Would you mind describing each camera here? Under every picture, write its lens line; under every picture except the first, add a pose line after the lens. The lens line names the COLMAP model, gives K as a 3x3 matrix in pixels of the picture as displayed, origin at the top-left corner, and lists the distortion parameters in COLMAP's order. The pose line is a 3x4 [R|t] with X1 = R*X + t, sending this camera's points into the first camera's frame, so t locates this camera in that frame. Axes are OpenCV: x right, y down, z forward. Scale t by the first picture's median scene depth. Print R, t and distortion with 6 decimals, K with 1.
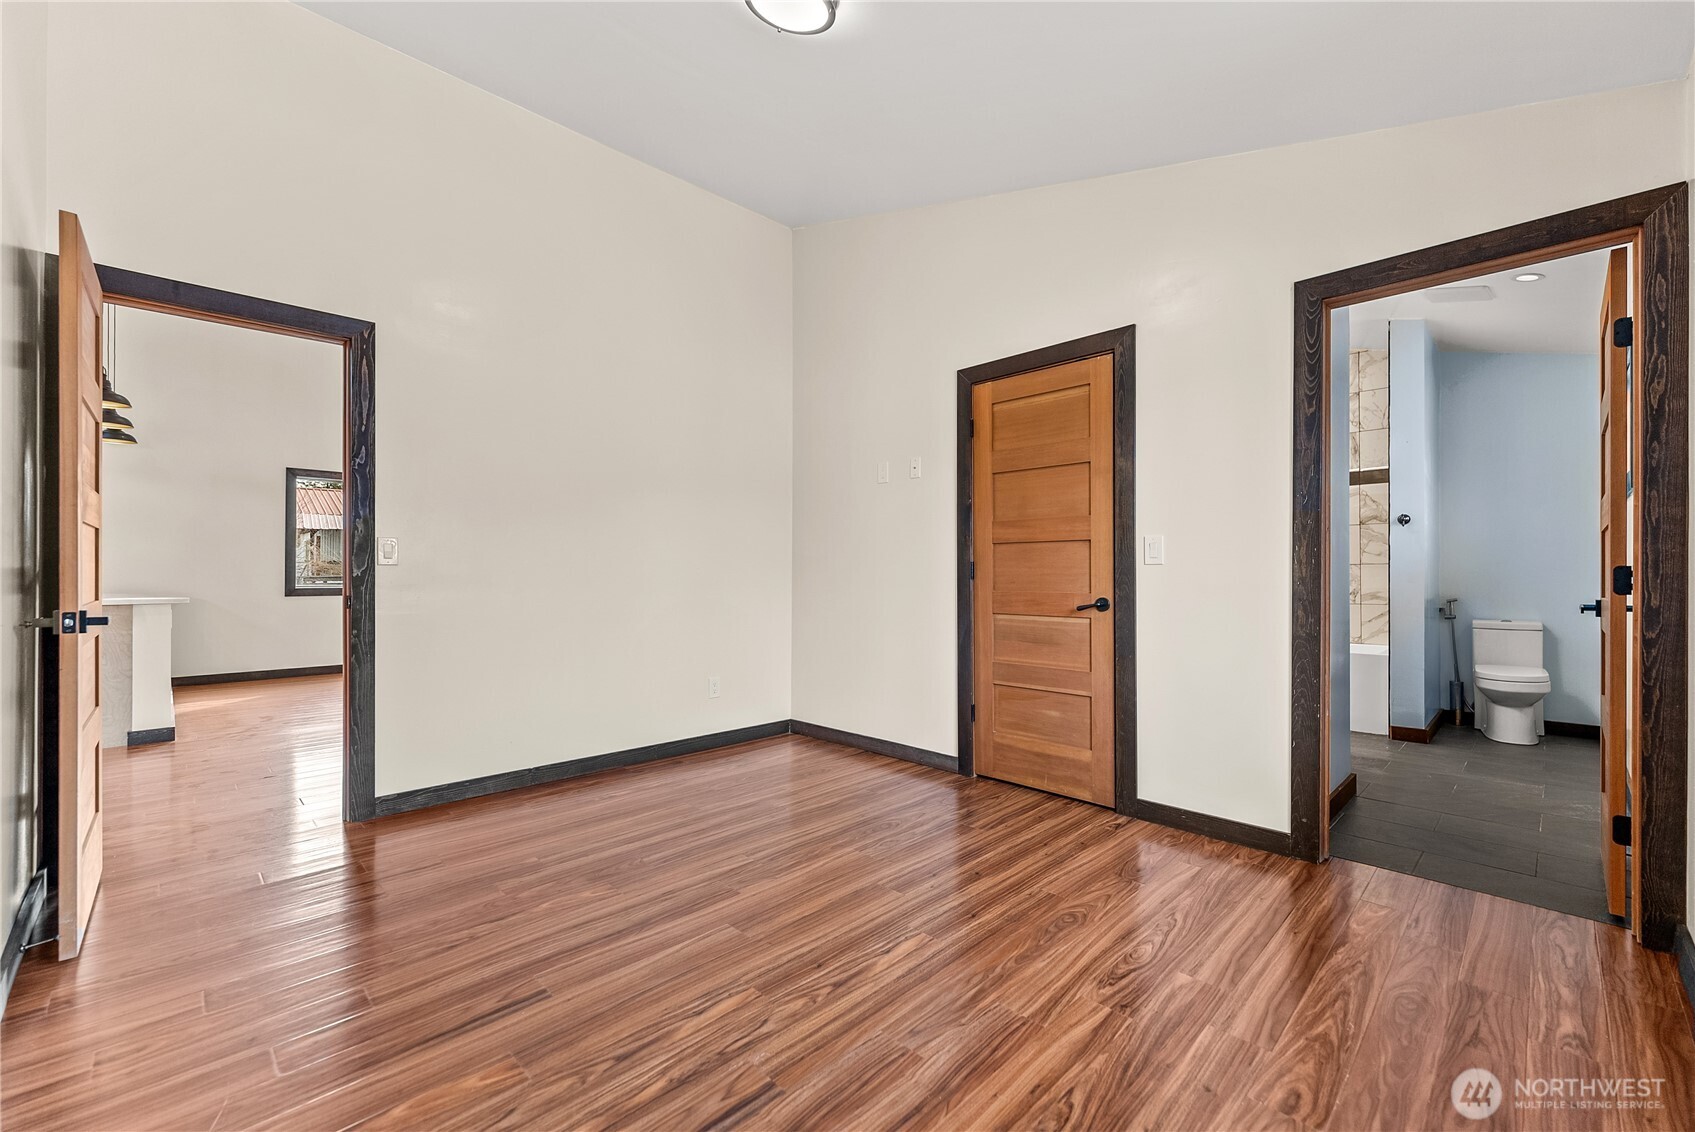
lens RADIAL K [[690.4, 0, 847.5], [0, 690.4, 566.0], [0, 0, 1]] dist [0.000301, -0.000010]
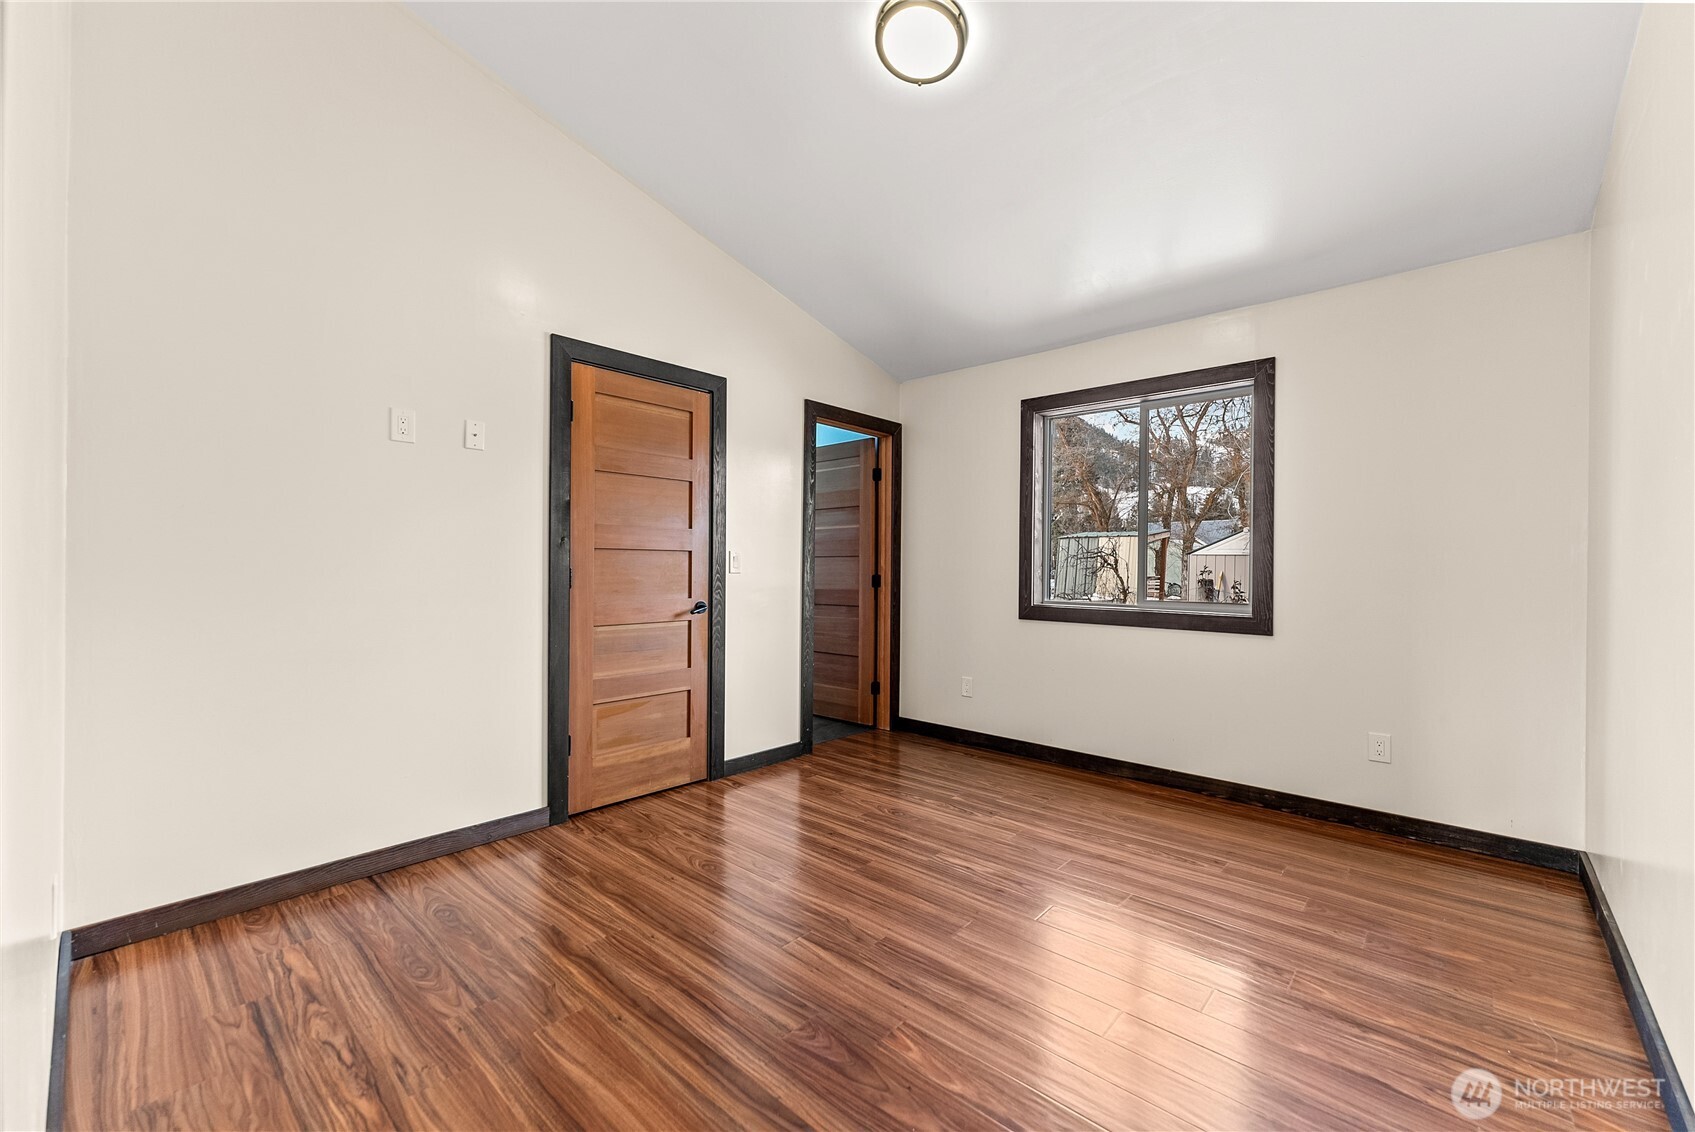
lens RADIAL K [[690.4, 0, 847.5], [0, 690.4, 566.0], [0, 0, 1]] dist [0.000301, -0.000010]
pose [[-0.061252, -0.003534, 0.998116, -0.787046], [-0.023154, 0.999730, 0.002119, -0.021812], [-0.997854, -0.022981, -0.061317, 0.812808]]
